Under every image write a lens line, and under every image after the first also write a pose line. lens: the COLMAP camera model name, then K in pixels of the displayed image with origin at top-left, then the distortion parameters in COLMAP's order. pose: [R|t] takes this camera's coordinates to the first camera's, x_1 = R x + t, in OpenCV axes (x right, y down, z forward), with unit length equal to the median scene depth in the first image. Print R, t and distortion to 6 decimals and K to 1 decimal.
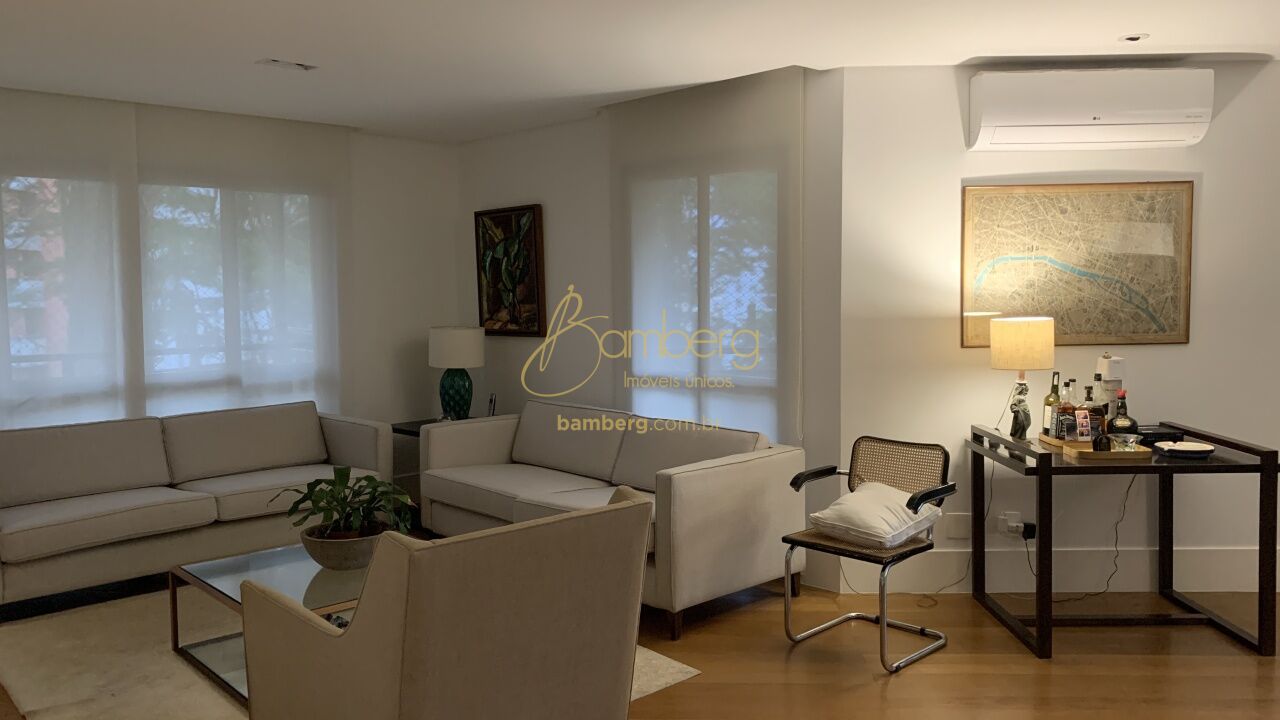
lens RADIAL K [[996.2, 0, 640.0], [0, 996.2, 360.0], [0, 0, 1]] dist [0.054396, 0.000297]
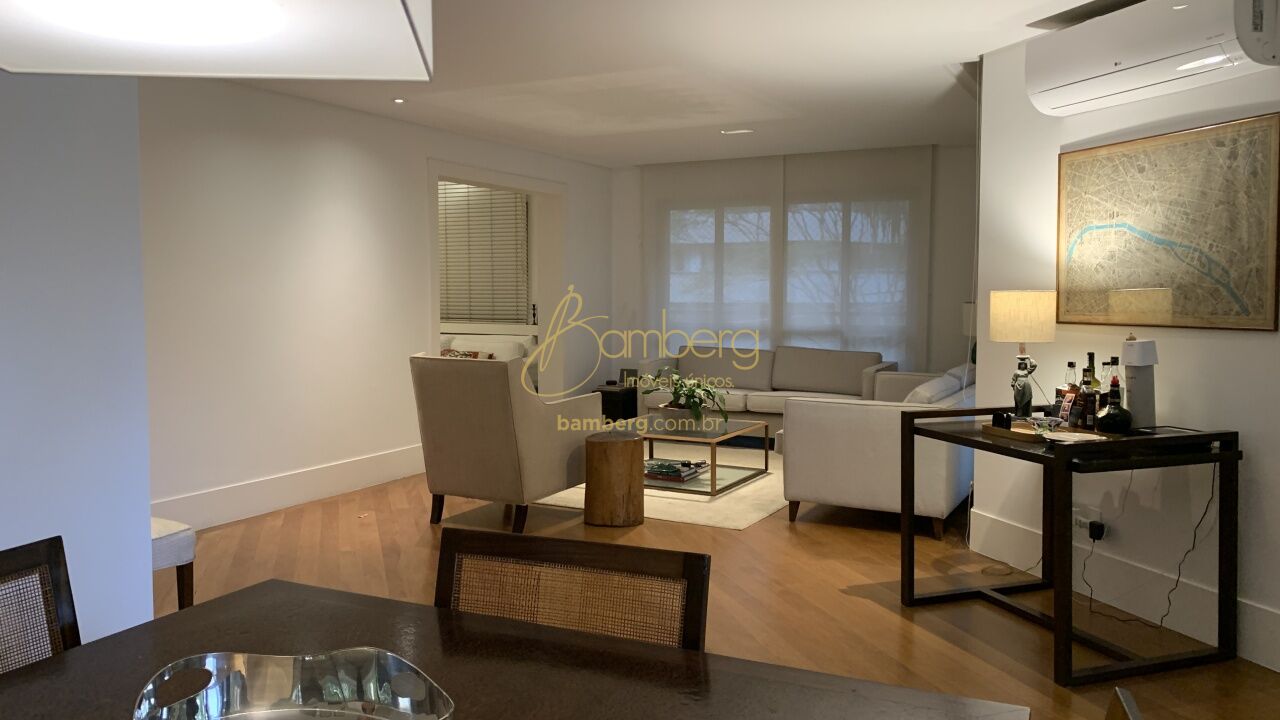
lens RADIAL K [[928.8, 0, 640.0], [0, 928.8, 360.0], [0, 0, 1]] dist [0.063308, -0.001259]
pose [[0.335504, 0.086526, -0.938057, 1.046825], [-0.074106, 0.995111, 0.065284, -0.006485], [0.939119, 0.047613, 0.340276, 0.325584]]
